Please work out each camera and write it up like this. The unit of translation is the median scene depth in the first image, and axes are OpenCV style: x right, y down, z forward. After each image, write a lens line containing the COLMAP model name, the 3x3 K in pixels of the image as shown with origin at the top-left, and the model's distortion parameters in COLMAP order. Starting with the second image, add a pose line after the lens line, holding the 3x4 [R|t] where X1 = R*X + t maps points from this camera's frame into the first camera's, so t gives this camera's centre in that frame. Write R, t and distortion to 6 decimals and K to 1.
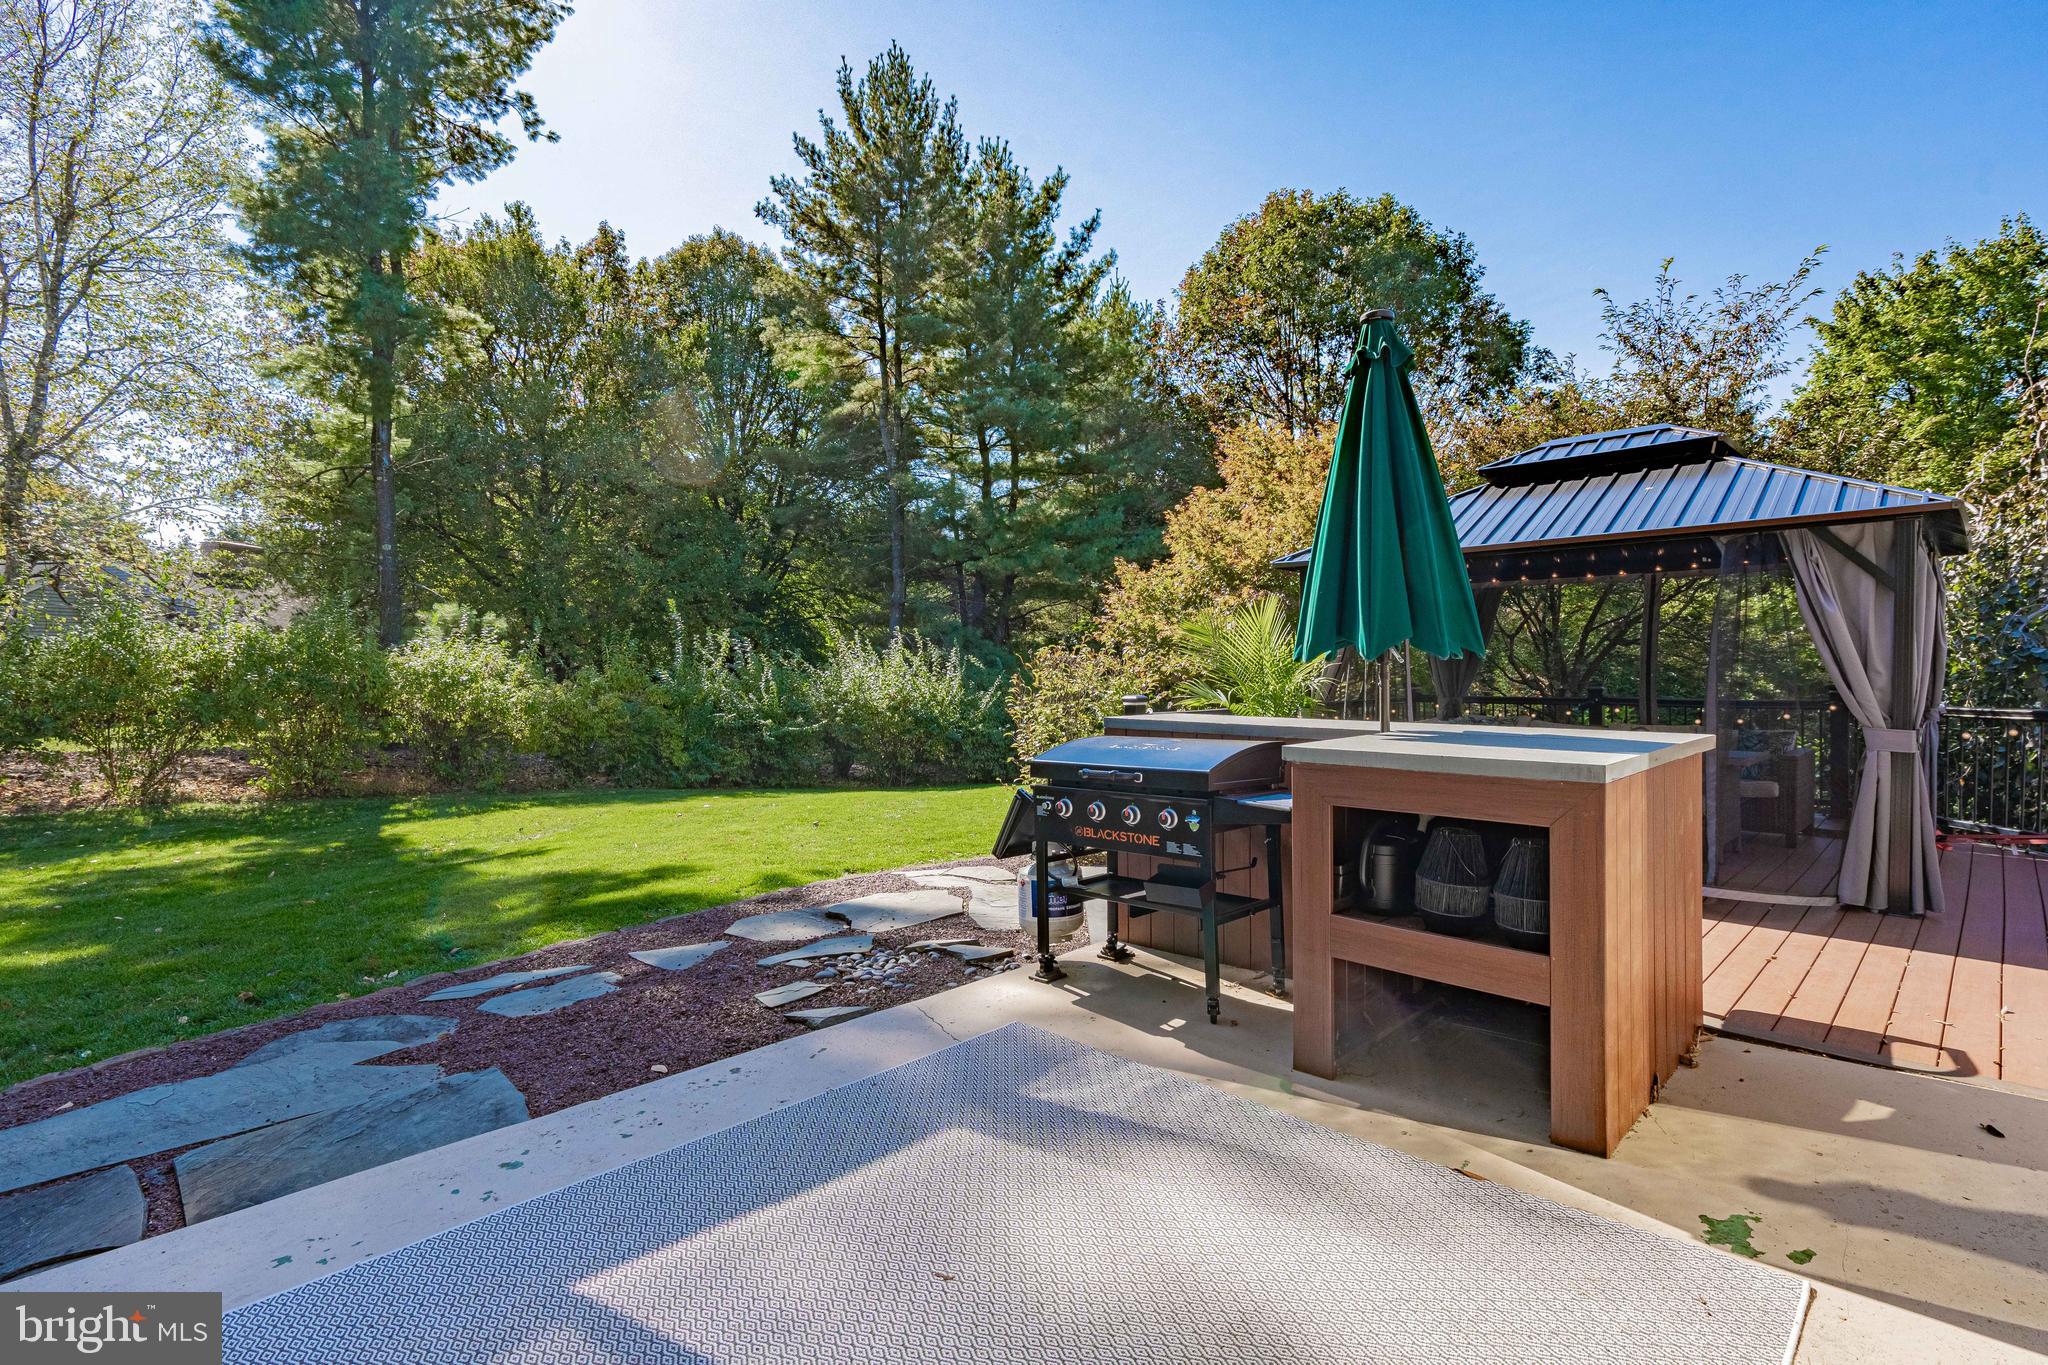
lens RADIAL K [[961.2, 0, 1036.7], [0, 961.2, 678.2], [0, 0, 1]] dist [-0.003662, 0.000222]
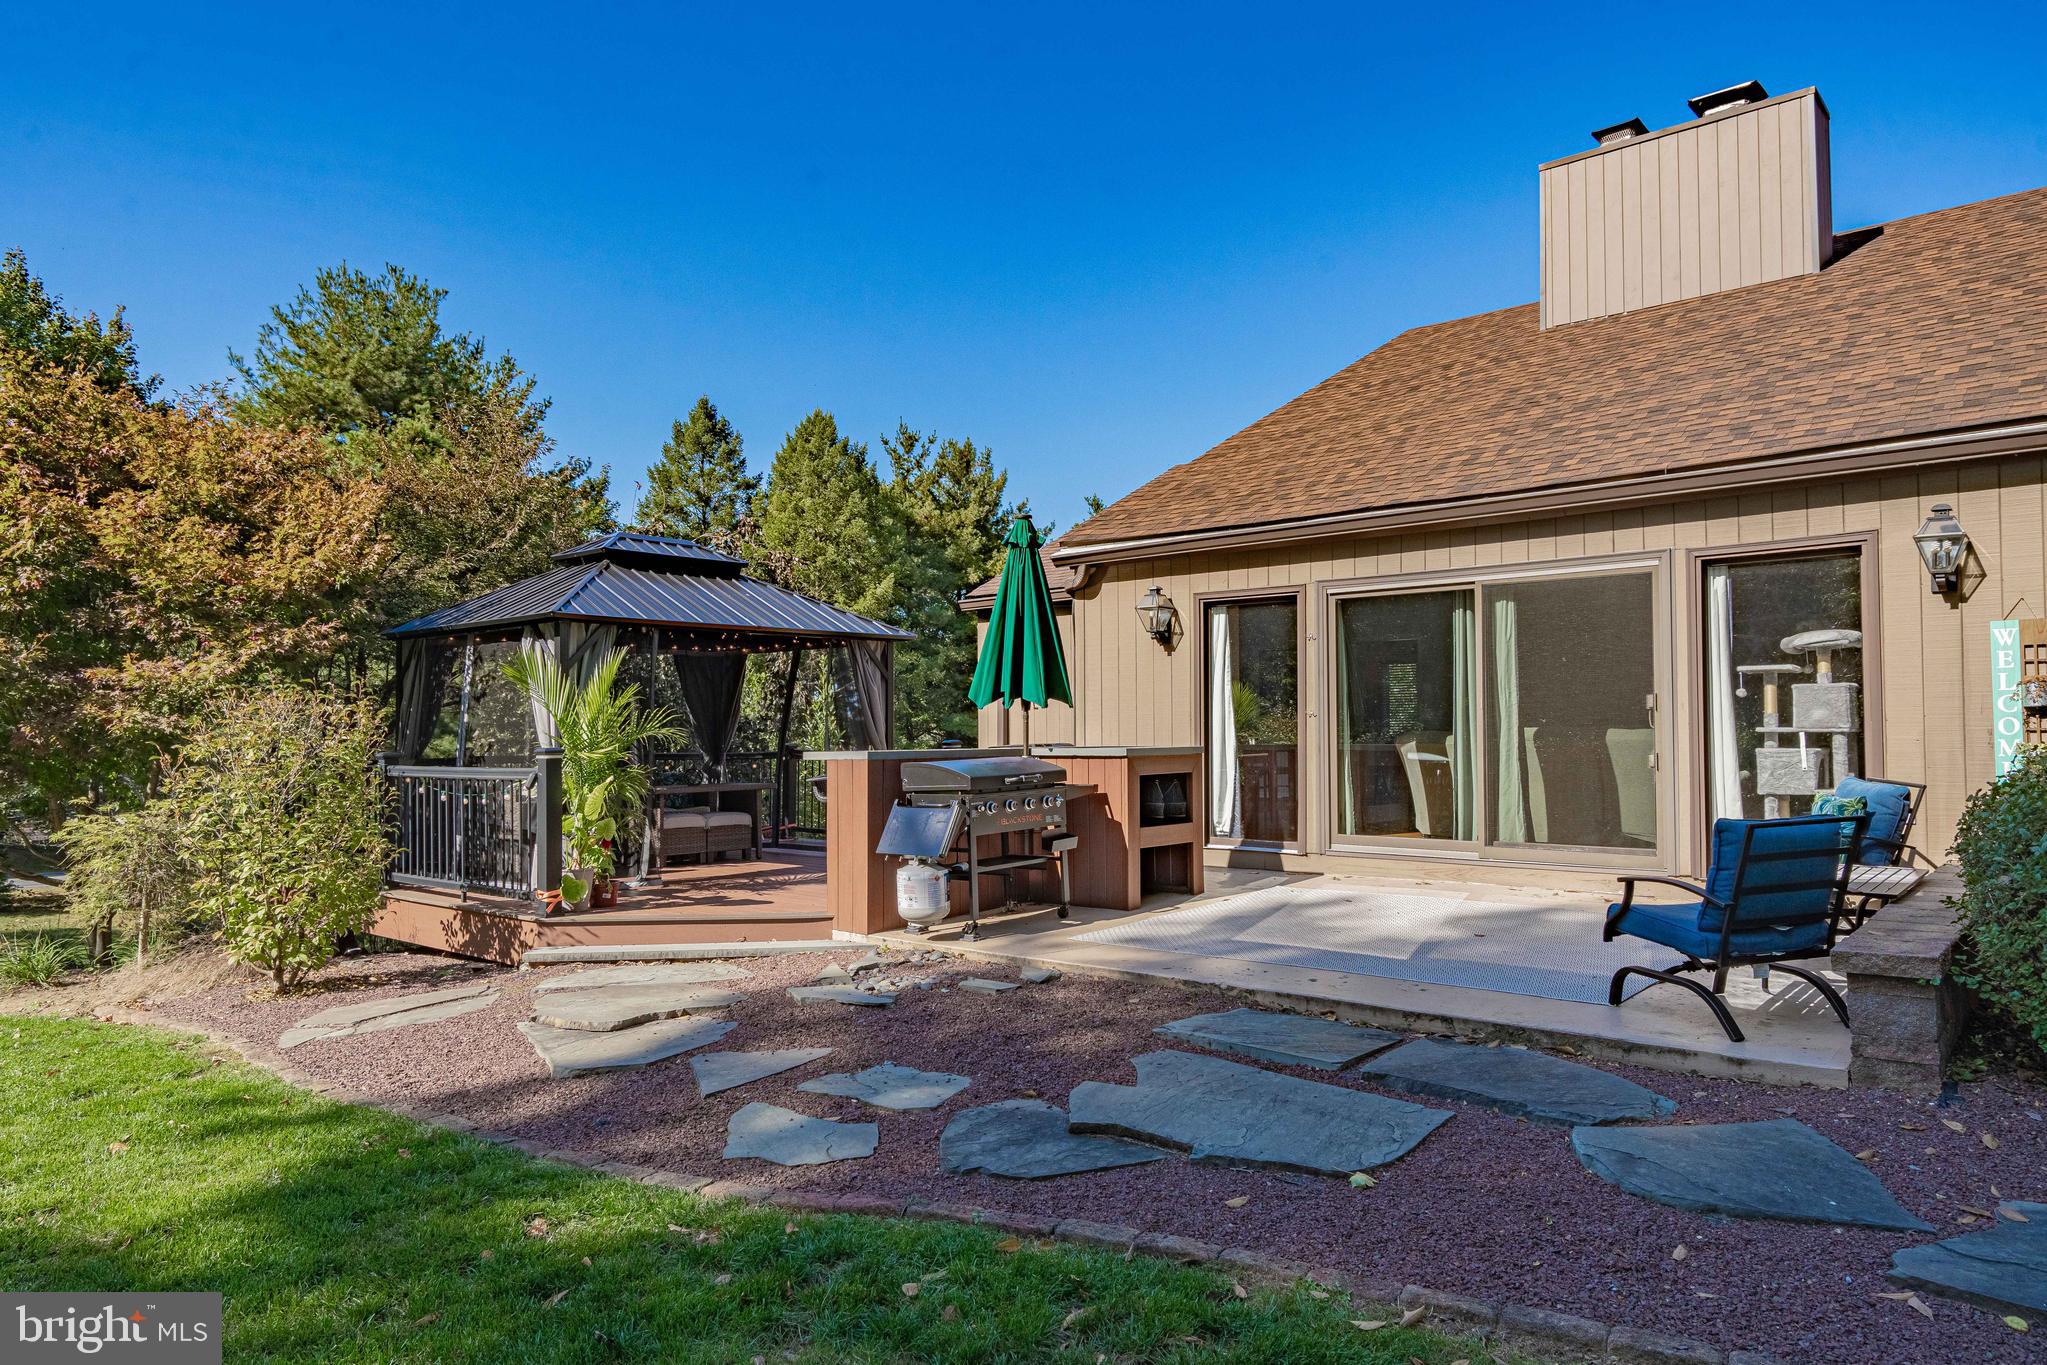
lens RADIAL K [[1317.1, 0, 1023.1], [0, 1317.1, 689.9], [0, 0, 1]] dist [-0.006175, -0.006441]
pose [[-0.078935, 0.035851, 0.996235, -1.742080], [0.014992, 0.999283, -0.034772, 0.031887], [-0.996767, 0.012191, -0.079416, 1.023787]]
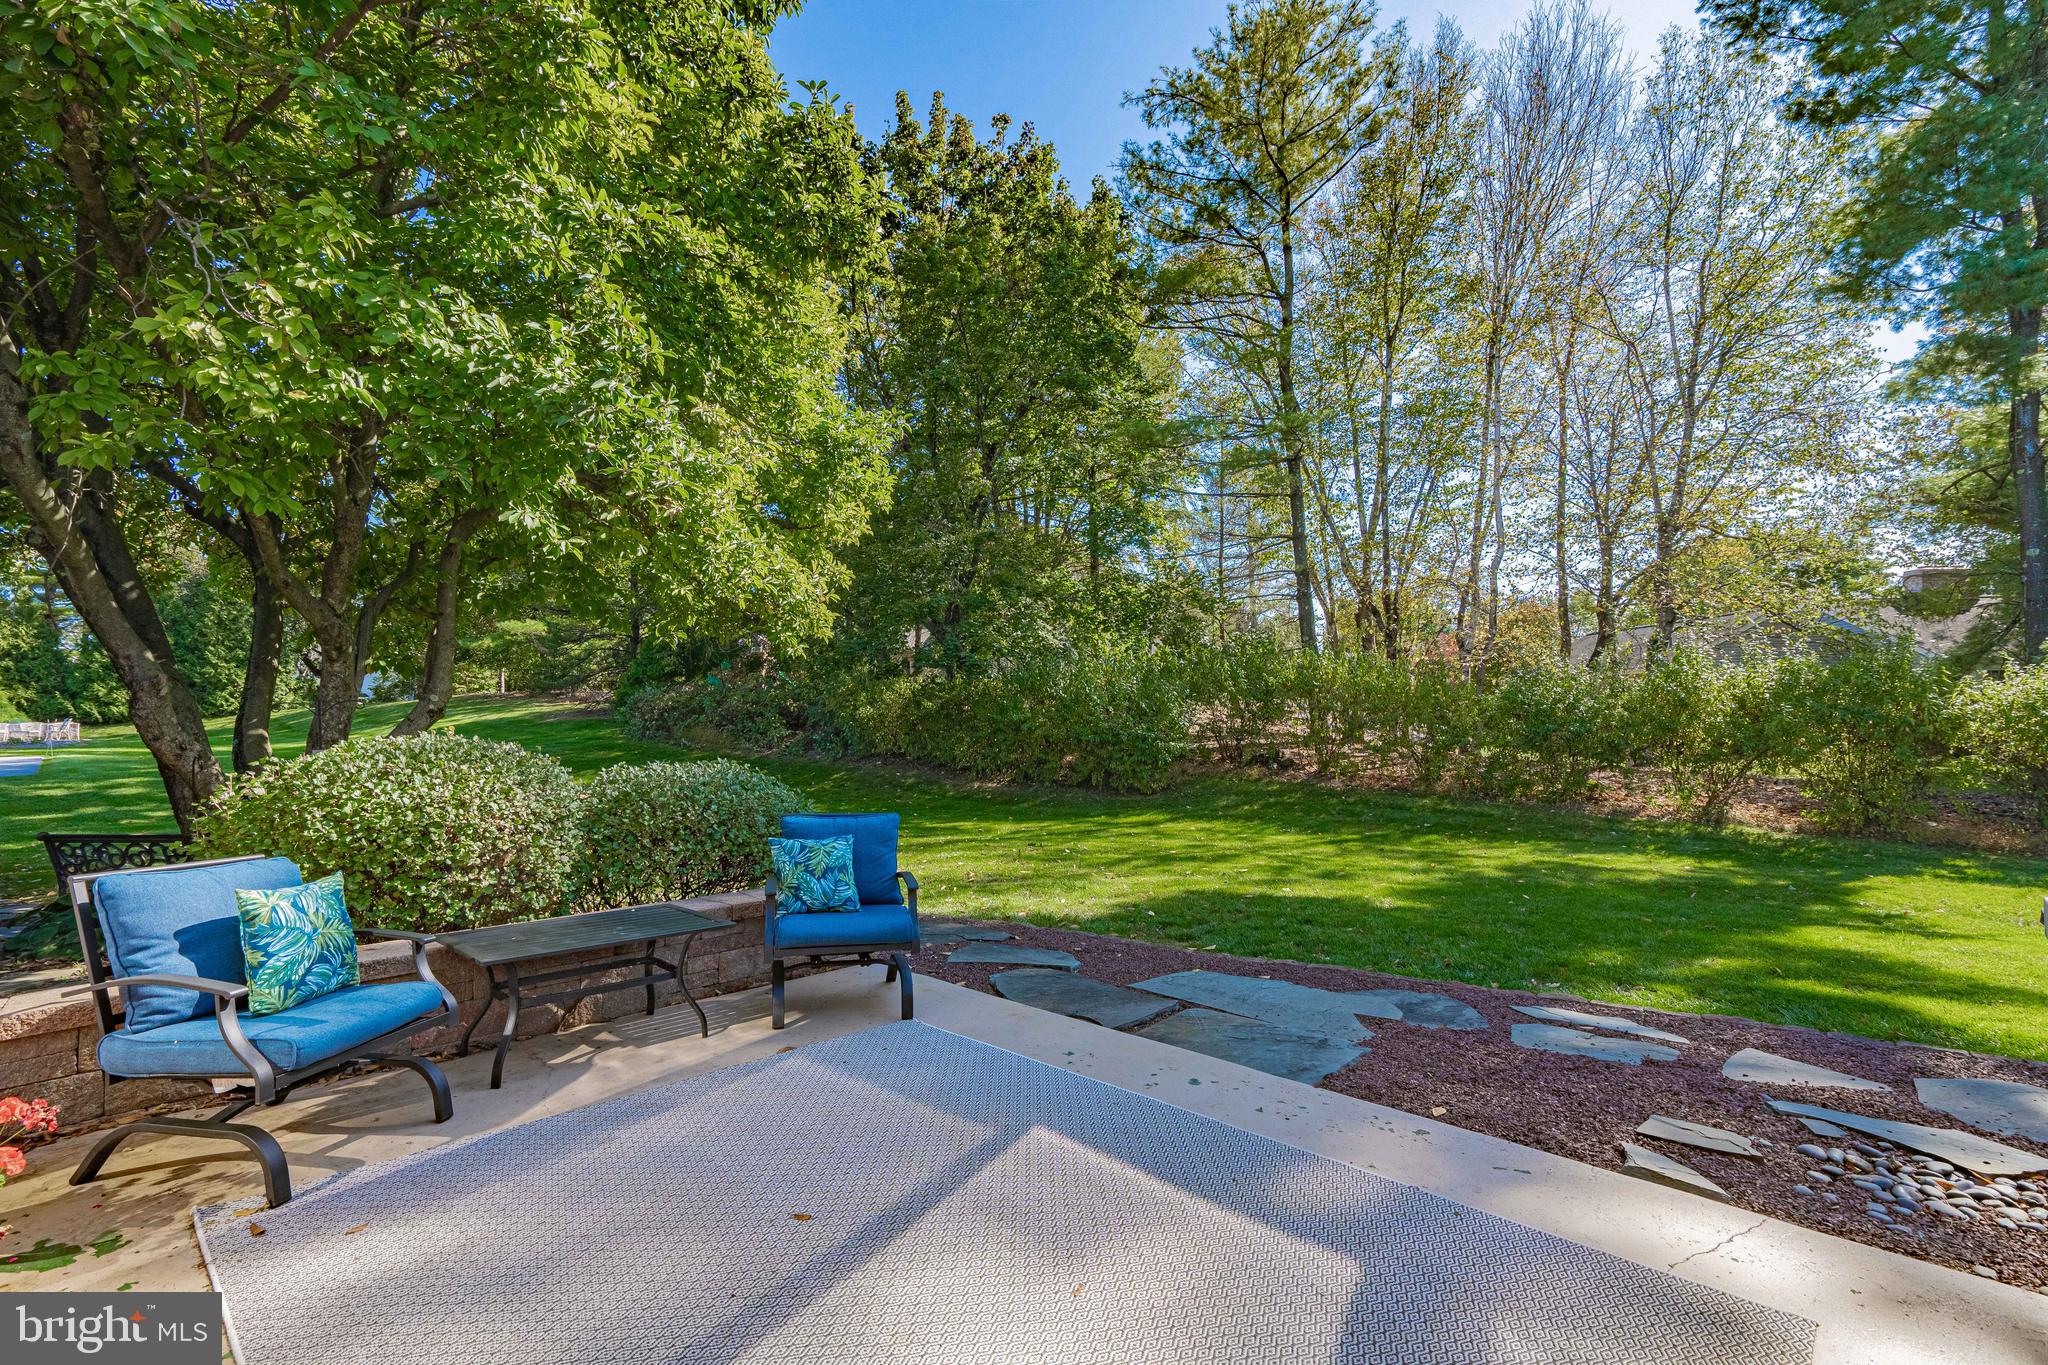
lens RADIAL K [[961.2, 0, 1034.4], [0, 961.2, 685.4], [0, 0, 1]] dist [-0.003662, 0.000222]
pose [[0.017848, -0.023070, -0.999575, 0.504833], [0.000342, 0.999734, -0.023067, -0.009594], [0.999841, 0.000070, 0.017852, 0.472346]]
